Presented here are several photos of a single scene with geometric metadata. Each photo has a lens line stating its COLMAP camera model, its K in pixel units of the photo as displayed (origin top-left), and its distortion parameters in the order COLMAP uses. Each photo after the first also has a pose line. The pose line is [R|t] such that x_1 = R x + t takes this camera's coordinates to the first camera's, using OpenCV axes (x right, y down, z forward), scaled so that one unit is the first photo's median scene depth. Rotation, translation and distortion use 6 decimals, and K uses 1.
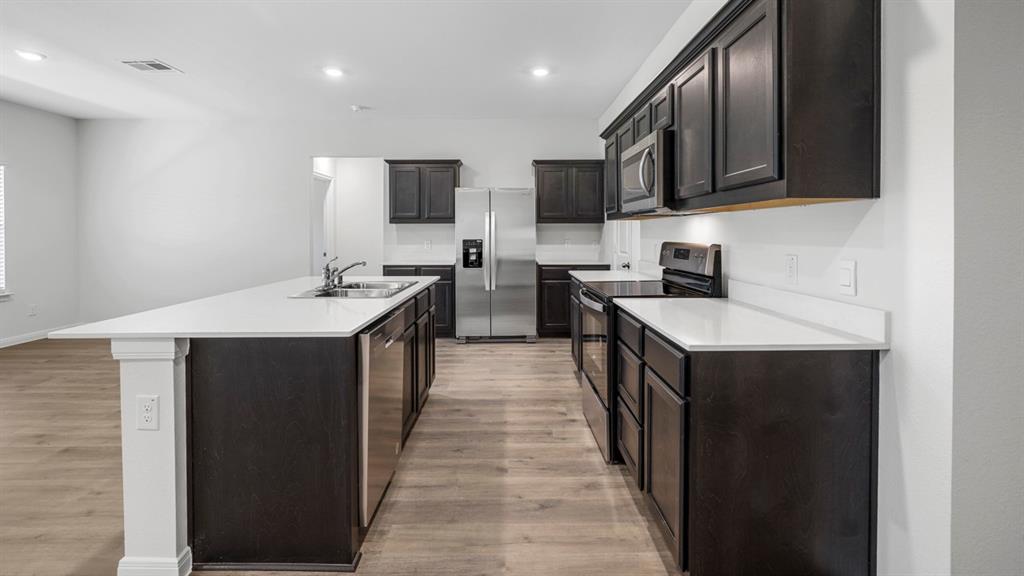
lens RADIAL K [[468.0, 0, 513.8], [0, 468.0, 235.4], [0, 0, 1]] dist [-0.002874, -0.000116]
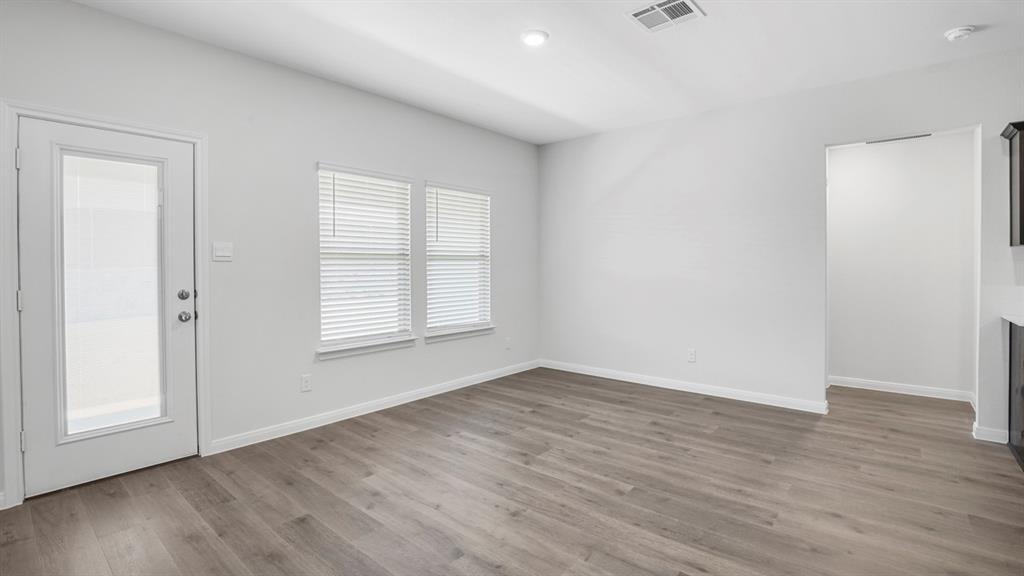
lens RADIAL K [[463.6, 0, 513.6], [0, 463.6, 270.6], [0, 0, 1]] dist [-0.026124, 0.000232]
pose [[0.757768, 0.005324, -0.652502, -0.665124], [-0.001605, 0.999979, 0.006295, 0.001651], [0.652522, -0.003723, 0.757761, 0.463897]]
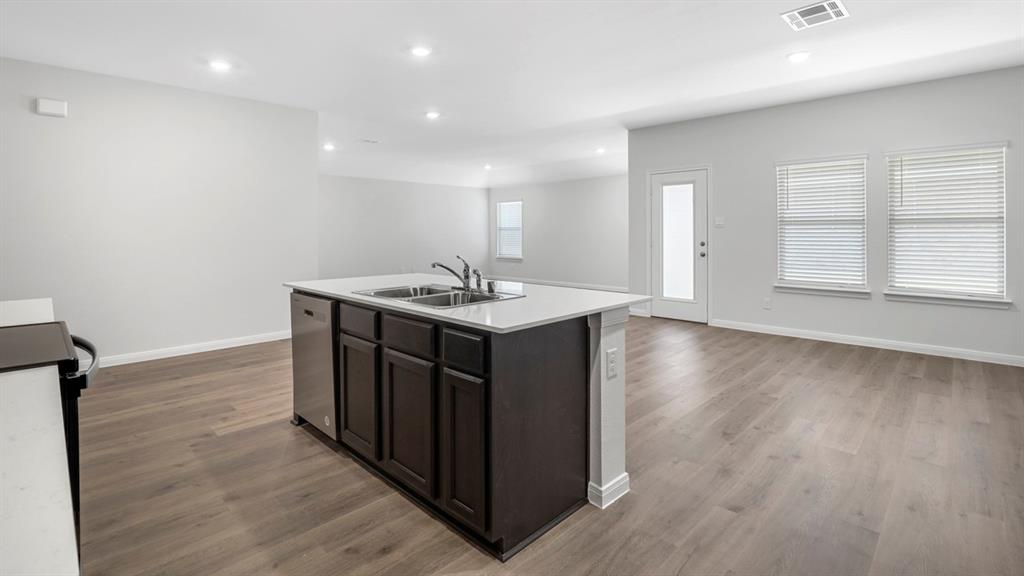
lens RADIAL K [[467.5, 0, 514.0], [0, 467.5, 236.2], [0, 0, 1]] dist [-0.028656, 0.000089]
pose [[-0.705274, 0.012664, -0.708822, 0.160138], [0.001309, 0.999862, 0.016561, -0.007131], [0.708934, 0.010752, -0.705193, 1.536786]]
